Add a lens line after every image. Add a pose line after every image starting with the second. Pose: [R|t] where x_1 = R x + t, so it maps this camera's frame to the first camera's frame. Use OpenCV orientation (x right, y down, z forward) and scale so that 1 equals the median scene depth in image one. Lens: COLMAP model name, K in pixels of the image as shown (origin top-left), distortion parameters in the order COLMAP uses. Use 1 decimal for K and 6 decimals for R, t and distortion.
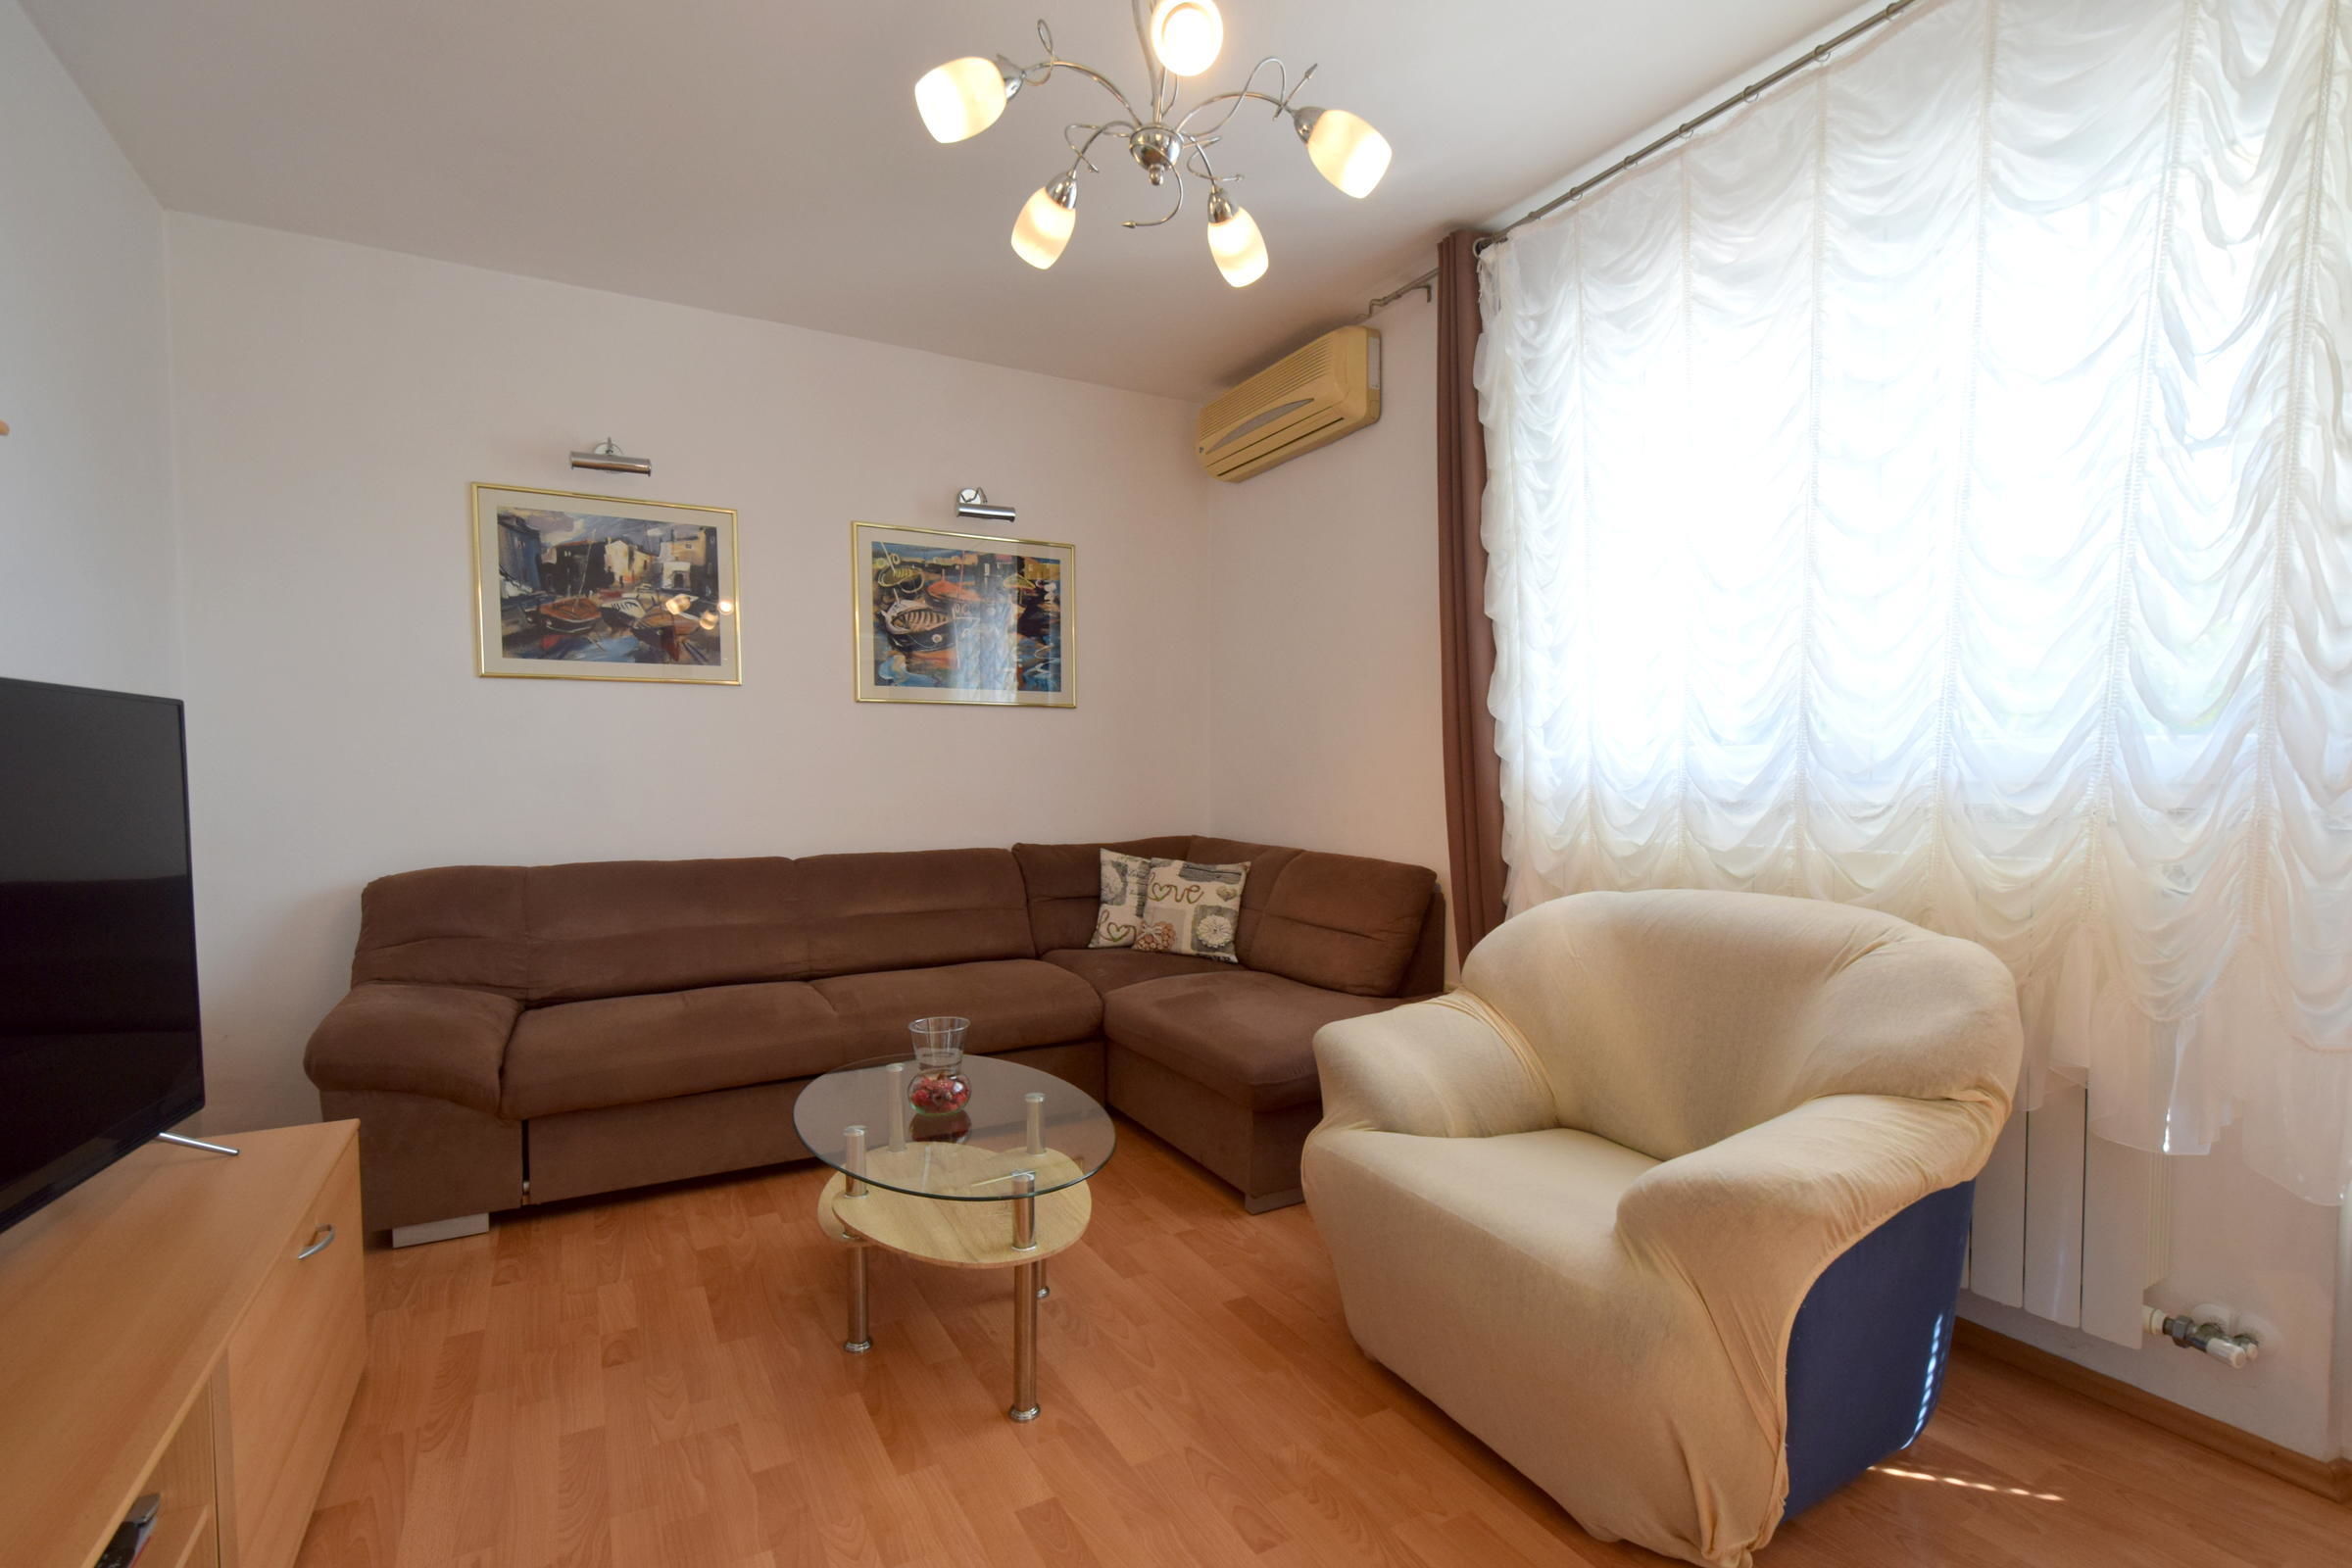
lens RADIAL K [[1076.1, 0, 1190.0], [0, 1076.1, 818.1], [0, 0, 1]] dist [-0.002161, -0.006698]
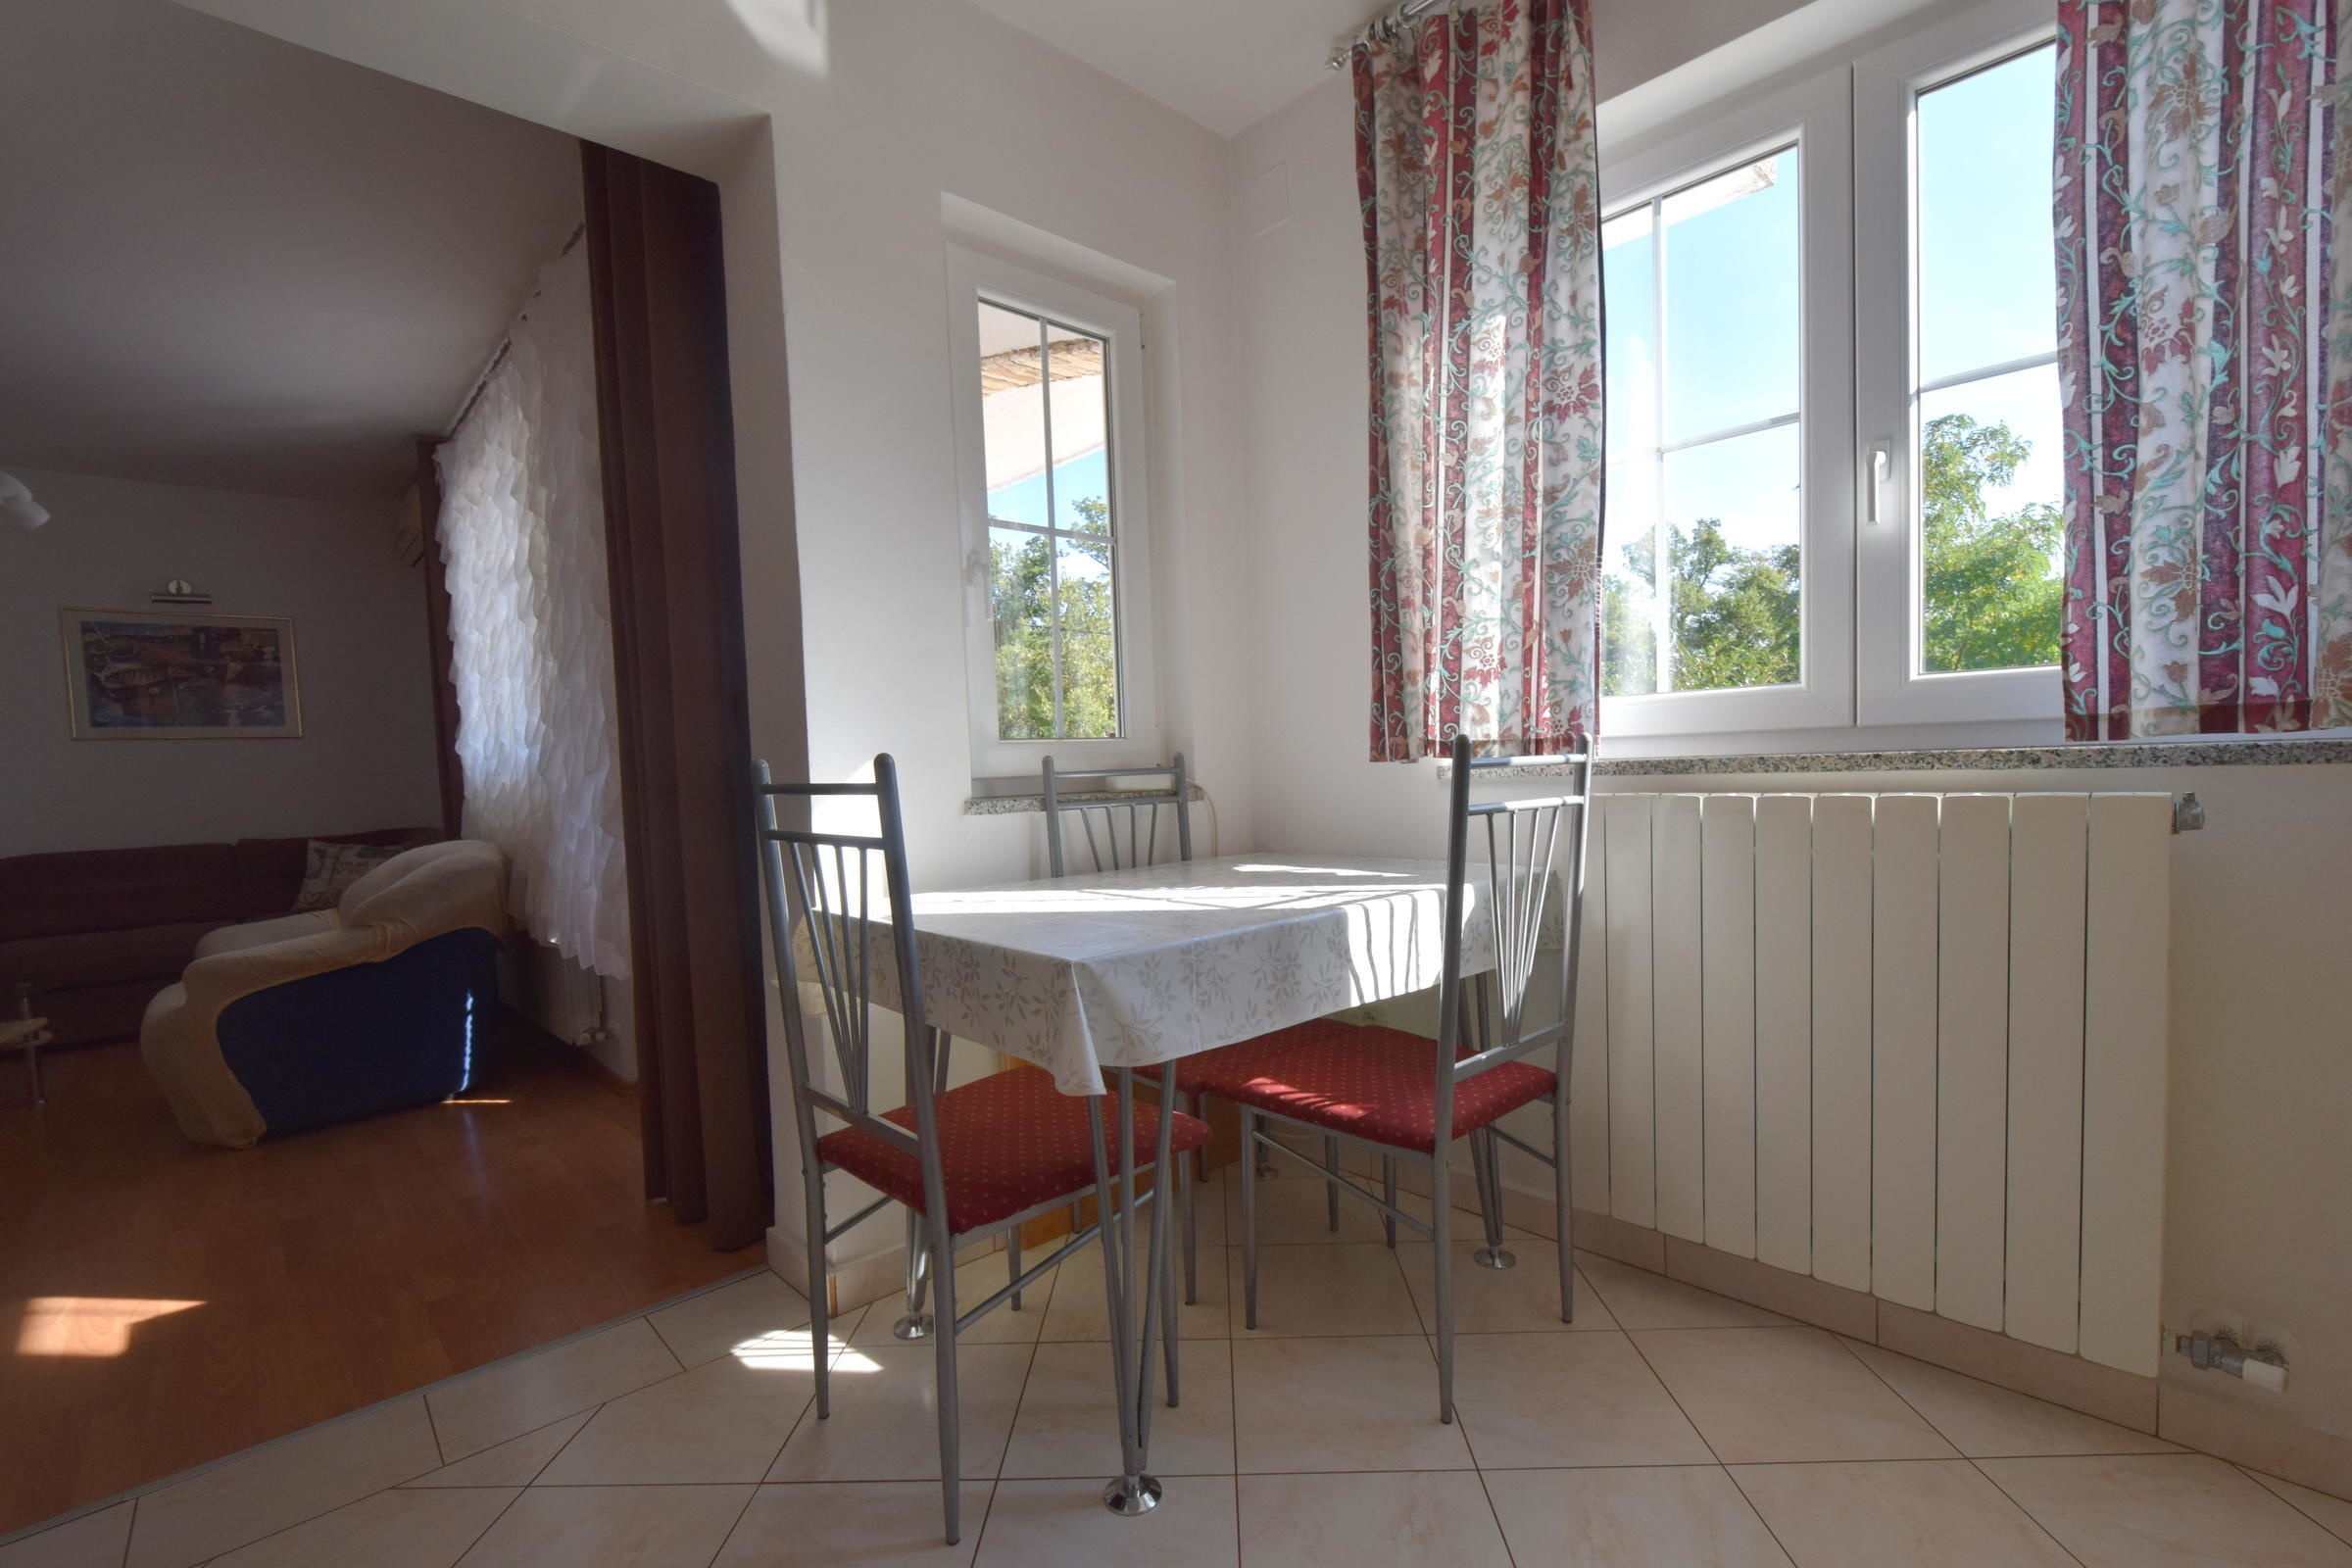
lens RADIAL K [[1034.4, 0, 1177.3], [0, 1034.4, 818.4], [0, 0, 1]] dist [-0.000010, 0.000089]
pose [[0.974542, -0.047017, 0.219221, 0.873094], [0.044020, 0.998859, 0.018536, 0.031626], [-0.219843, -0.008414, 0.975499, -0.666315]]
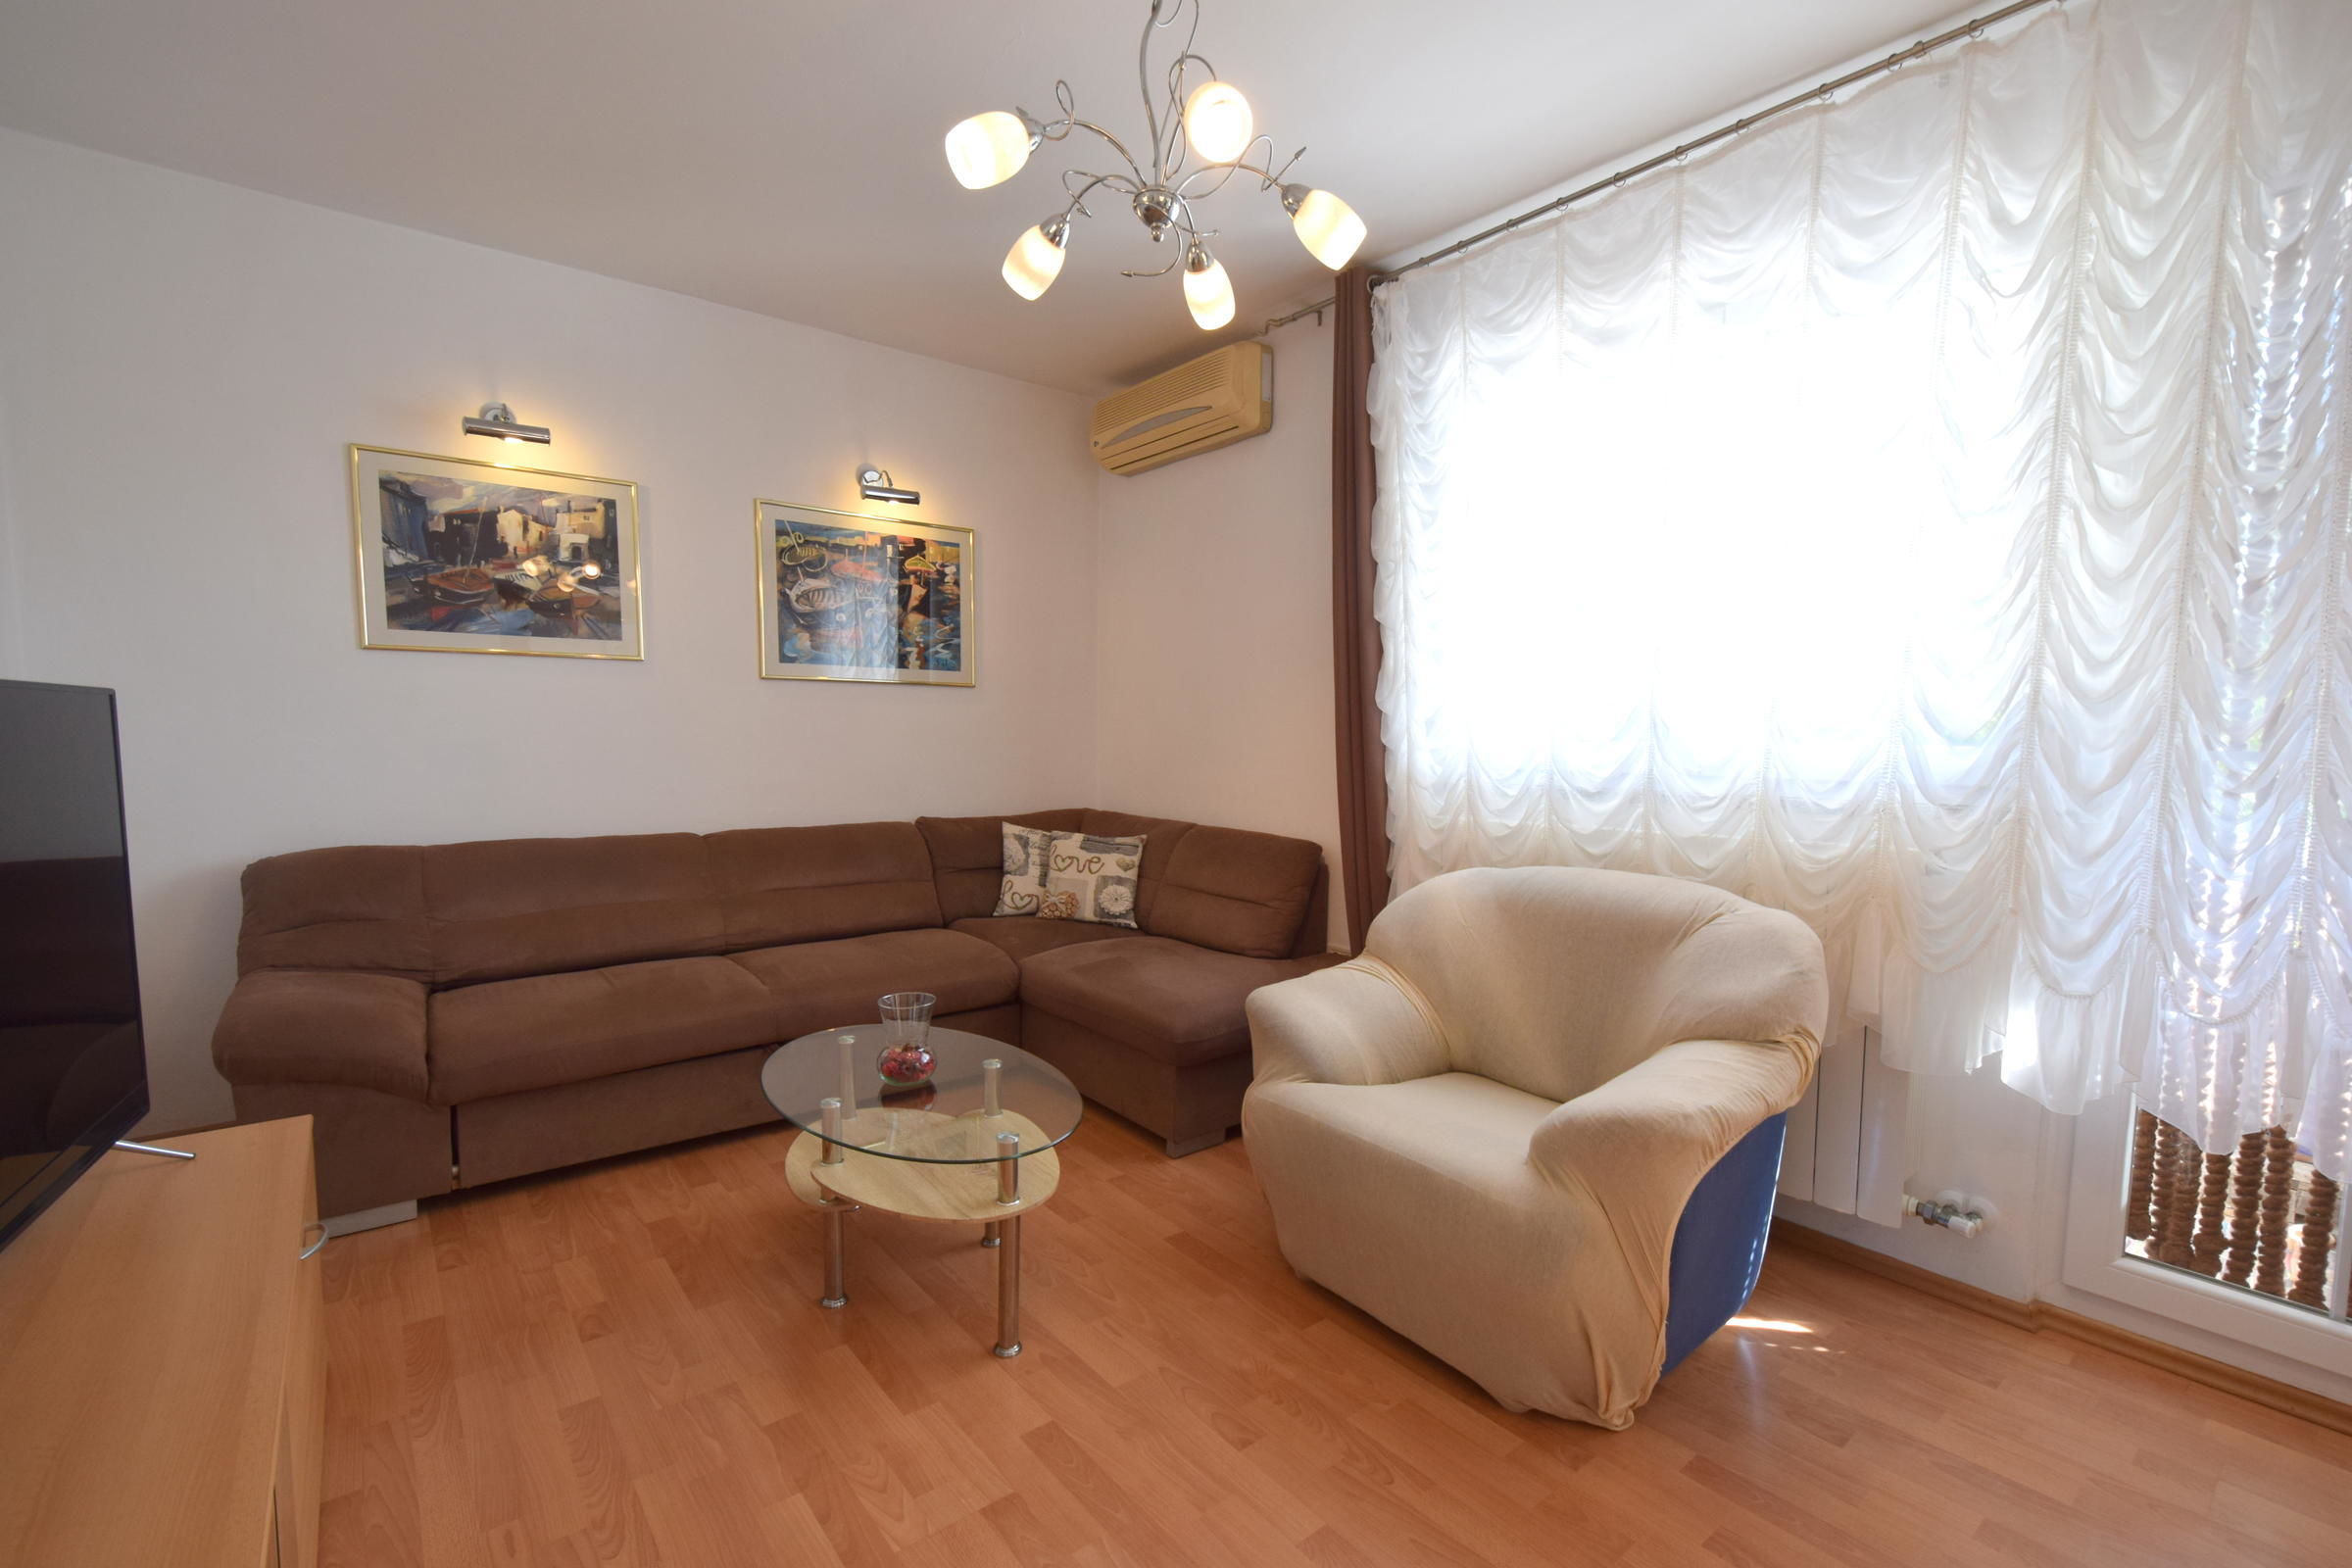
lens RADIAL K [[1027.5, 0, 1190.0], [0, 1027.5, 814.8], [0, 0, 1]] dist [-0.002013, -0.007069]
pose [[0.986491, -0.000730, 0.163817, -0.080891], [-0.005371, 0.999308, 0.036795, -0.020372], [-0.163730, -0.037178, 0.985804, -0.028428]]
